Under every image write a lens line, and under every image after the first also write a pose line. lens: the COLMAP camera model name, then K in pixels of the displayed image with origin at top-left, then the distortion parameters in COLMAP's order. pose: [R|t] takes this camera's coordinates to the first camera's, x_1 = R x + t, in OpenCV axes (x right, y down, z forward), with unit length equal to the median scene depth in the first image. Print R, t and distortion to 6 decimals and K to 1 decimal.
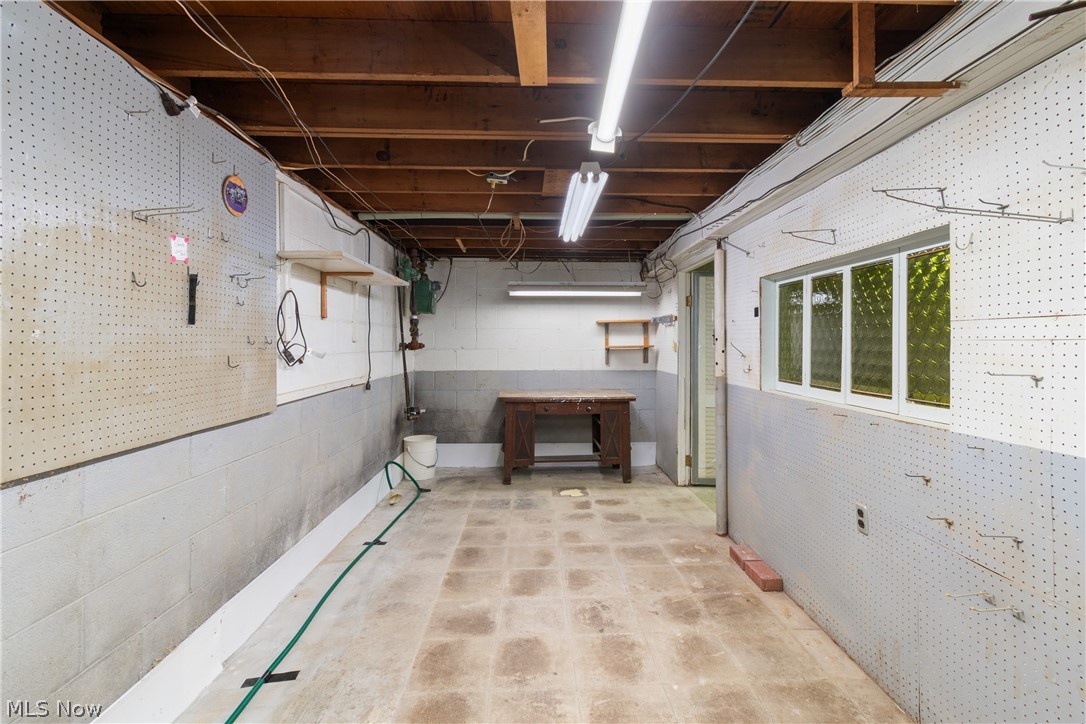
lens RADIAL K [[481.8, 0, 568.8], [0, 481.8, 344.0], [0, 0, 1]] dist [0.002468, -0.001813]
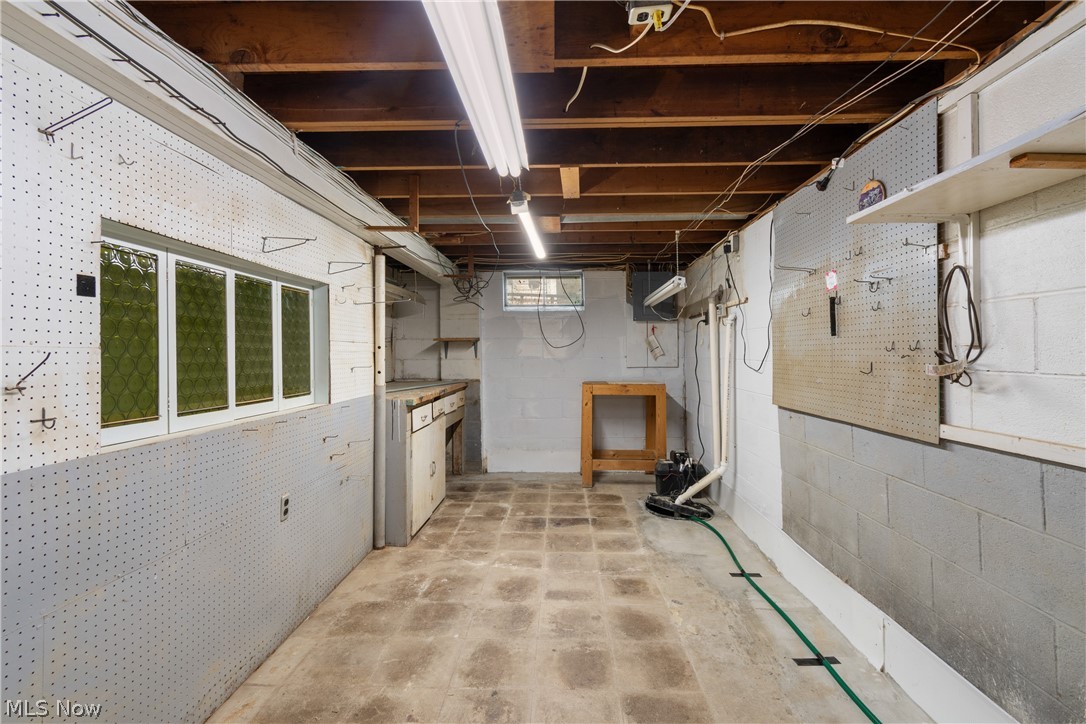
lens RADIAL K [[481.8, 0, 547.9], [0, 481.8, 354.6], [0, 0, 1]] dist [0.002468, -0.001813]
pose [[-0.994346, 0.006066, 0.106019, -0.132243], [0.006637, 0.999965, 0.005031, -0.001185], [-0.105985, 0.005706, -0.994351, 2.041296]]
